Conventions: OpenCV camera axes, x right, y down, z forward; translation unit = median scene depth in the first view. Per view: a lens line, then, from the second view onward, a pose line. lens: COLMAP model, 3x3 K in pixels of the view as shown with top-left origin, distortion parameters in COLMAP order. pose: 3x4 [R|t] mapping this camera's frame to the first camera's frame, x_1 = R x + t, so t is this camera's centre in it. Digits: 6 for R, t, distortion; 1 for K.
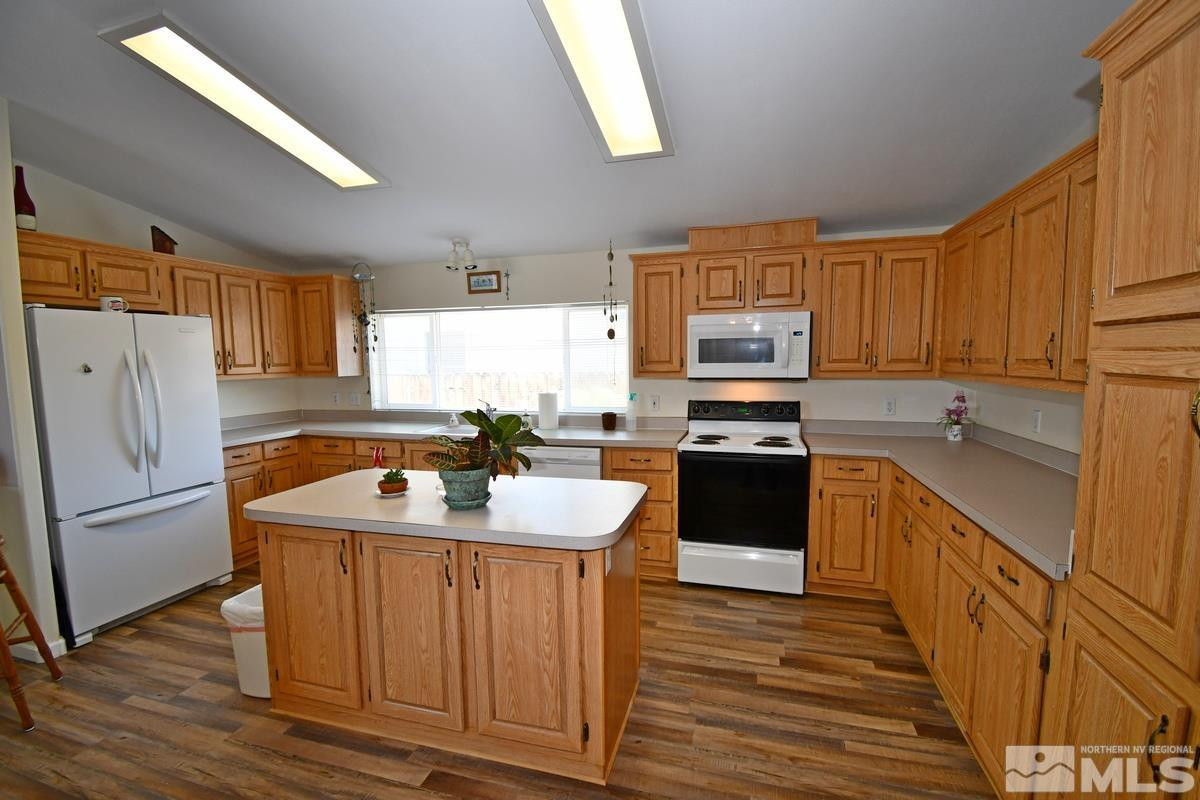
lens RADIAL K [[528.2, 0, 599.2], [0, 528.2, 410.1], [0, 0, 1]] dist [0.019657, -0.024099]
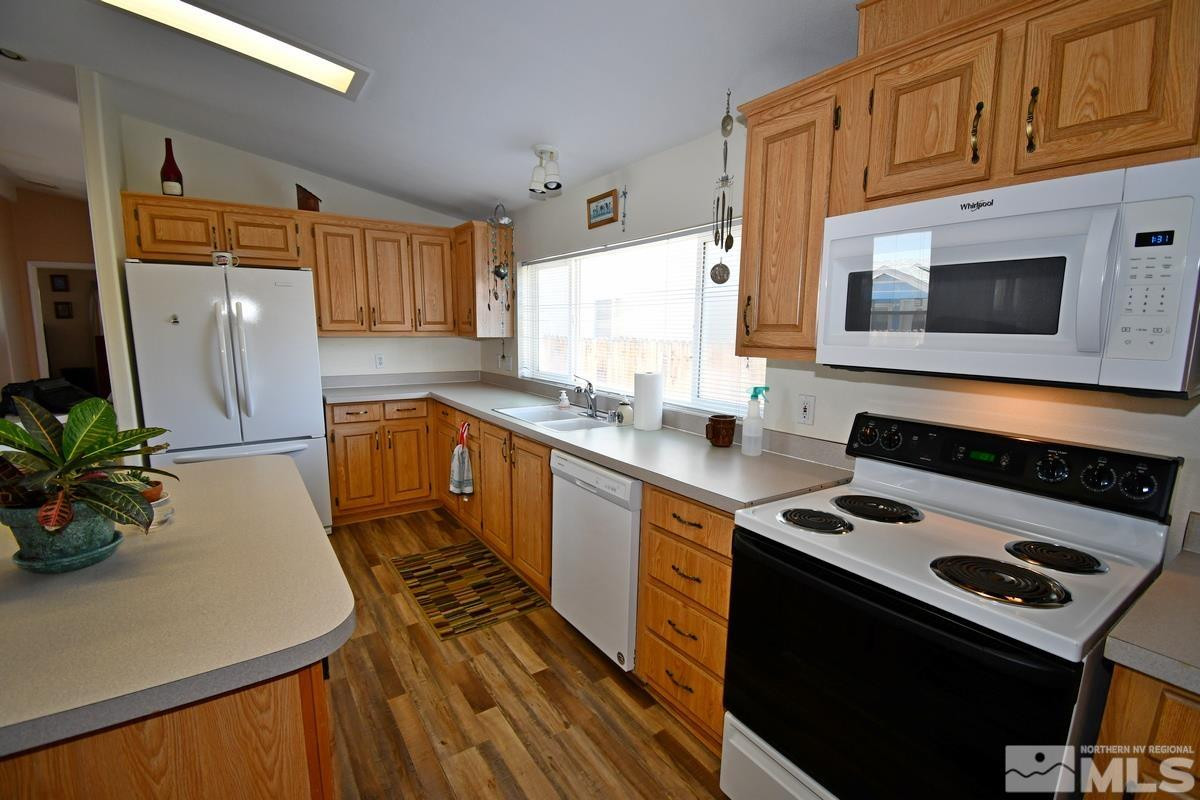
lens RADIAL K [[528.2, 0, 599.2], [0, 528.2, 410.1], [0, 0, 1]] dist [0.019657, -0.024099]
pose [[0.768440, 0.120290, -0.628515, 0.308917], [-0.082056, 0.992588, 0.089645, -0.047509], [0.634640, -0.017313, 0.772614, 0.541393]]
